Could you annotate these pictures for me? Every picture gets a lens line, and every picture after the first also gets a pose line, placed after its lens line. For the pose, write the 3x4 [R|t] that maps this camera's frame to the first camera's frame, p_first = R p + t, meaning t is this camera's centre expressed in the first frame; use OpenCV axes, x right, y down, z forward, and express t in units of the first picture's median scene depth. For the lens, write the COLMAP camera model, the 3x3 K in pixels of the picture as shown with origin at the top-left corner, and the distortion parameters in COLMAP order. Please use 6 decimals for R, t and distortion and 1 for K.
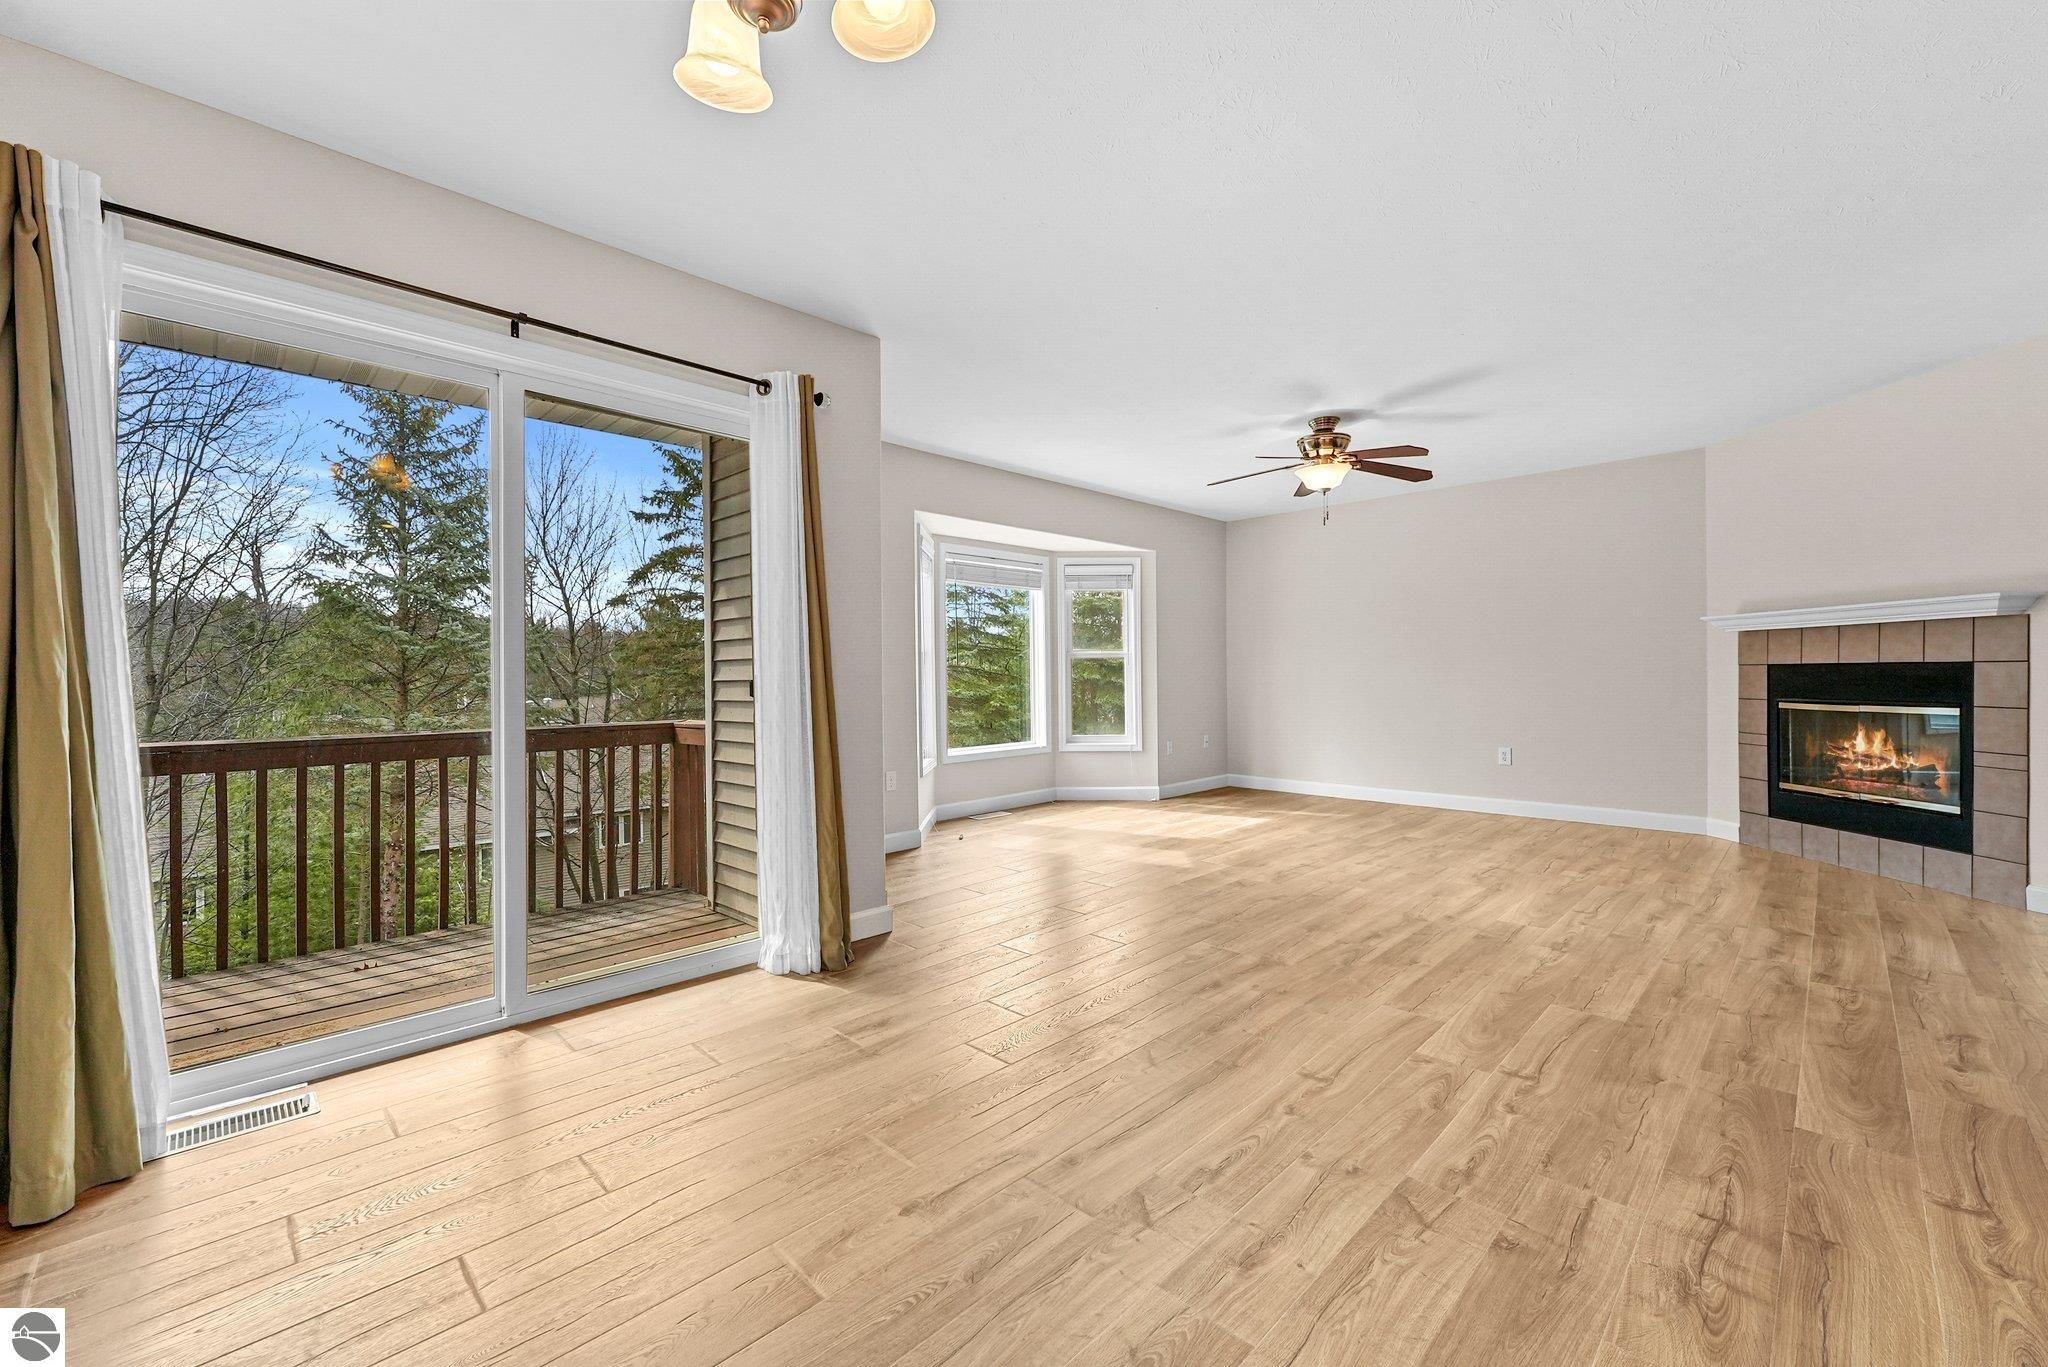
lens RADIAL K [[820.2, 0, 1029.1], [0, 820.2, 679.1], [0, 0, 1]] dist [-0.002057, 0.000443]
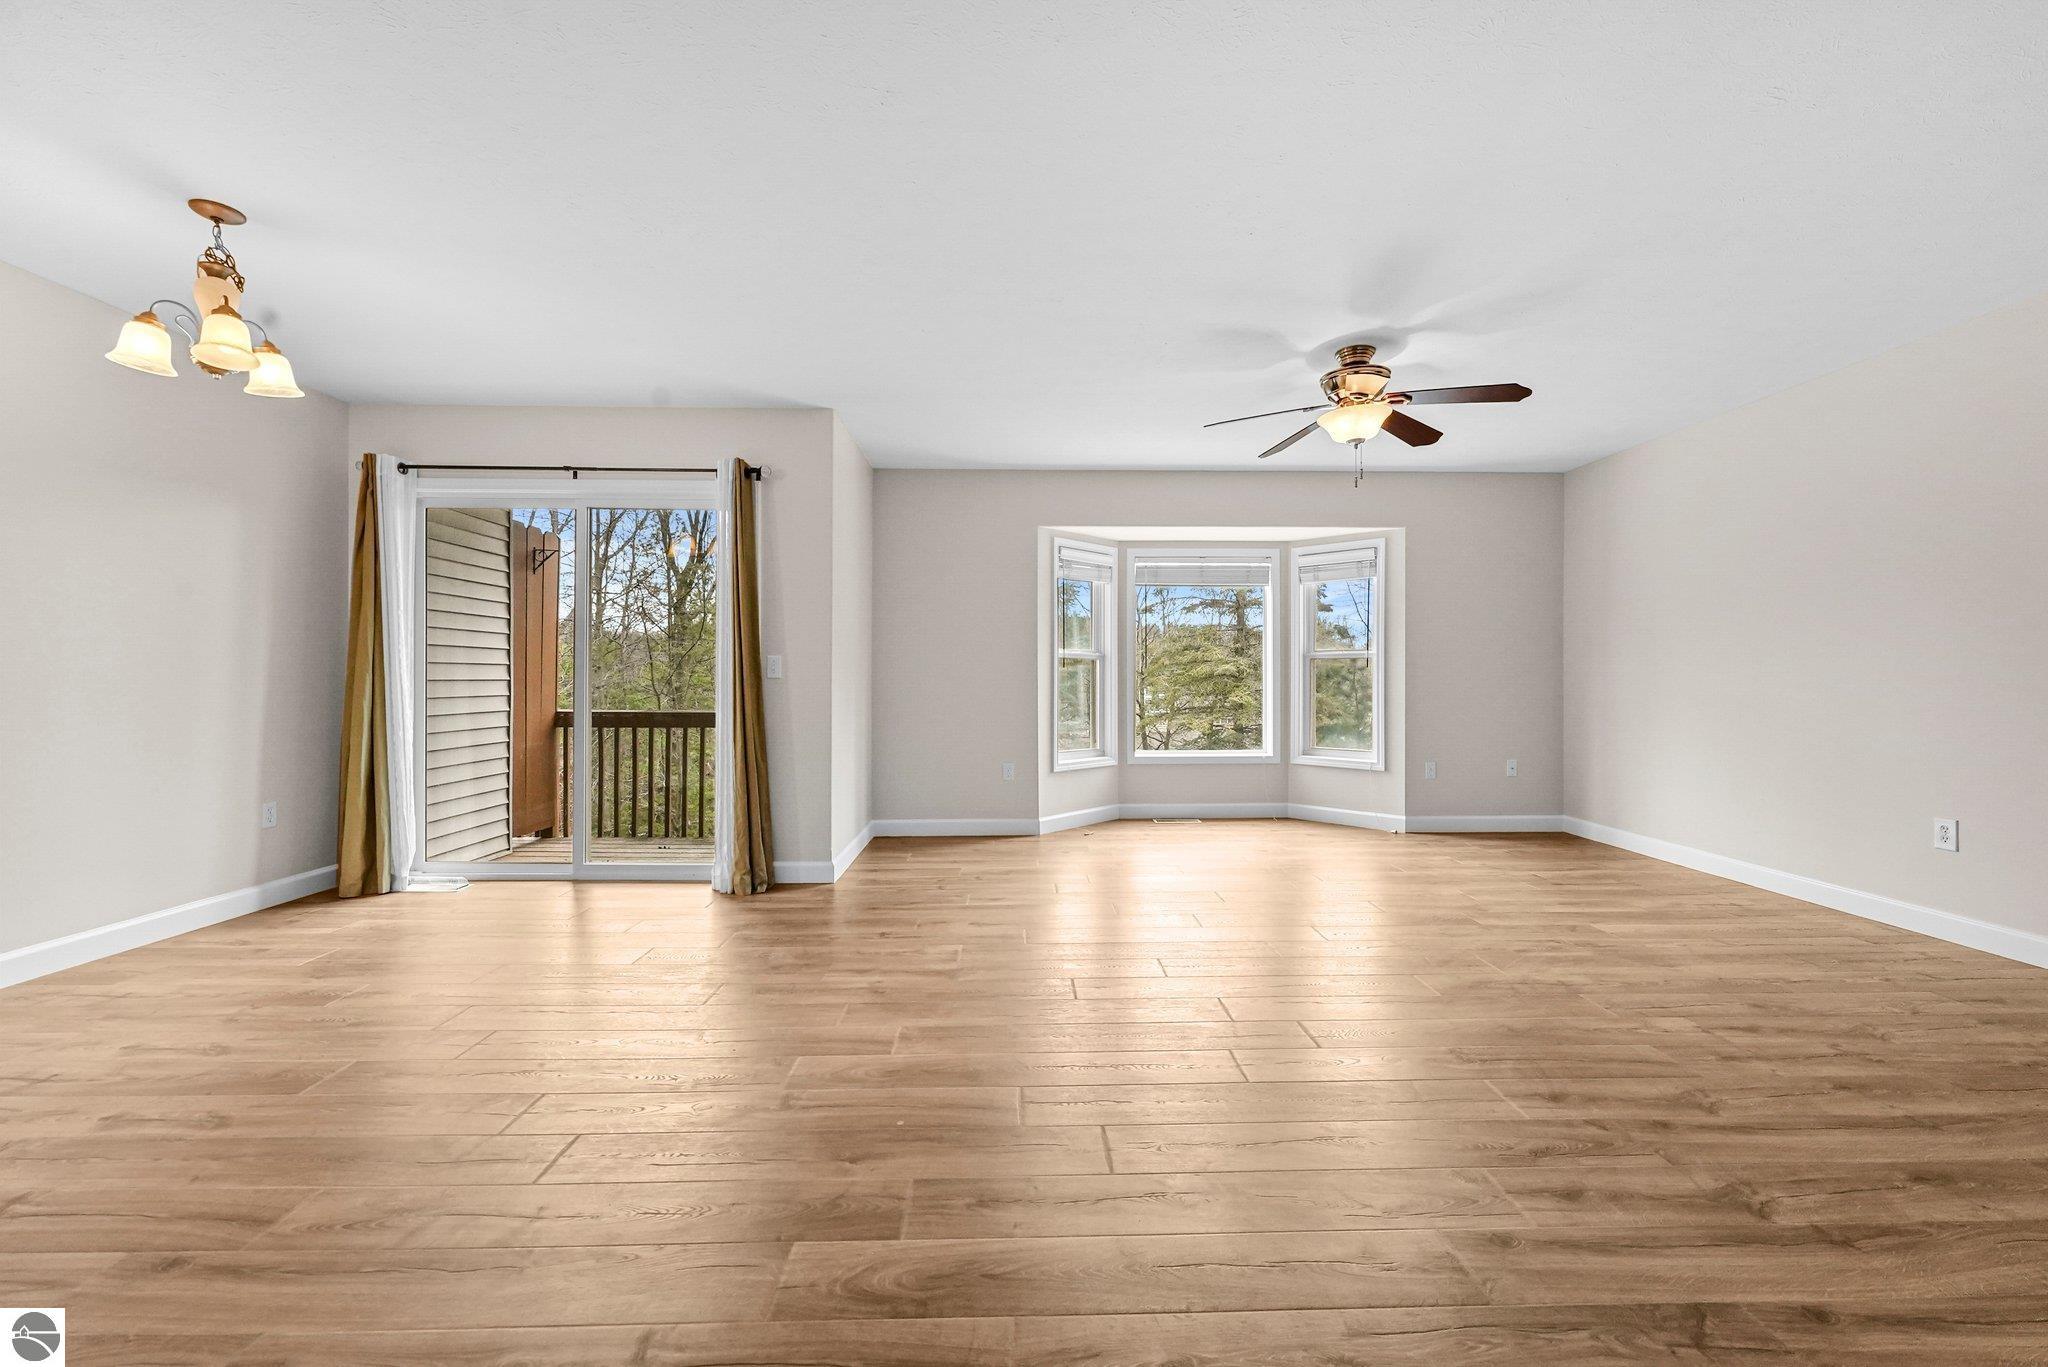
lens RADIAL K [[820.2, 0, 1037.1], [0, 820.2, 680.4], [0, 0, 1]] dist [-0.002057, 0.000443]
pose [[0.719654, 0.009767, -0.694264, 0.846561], [-0.008336, 0.999951, 0.005426, -0.009833], [0.694283, 0.001883, 0.719700, 0.293050]]
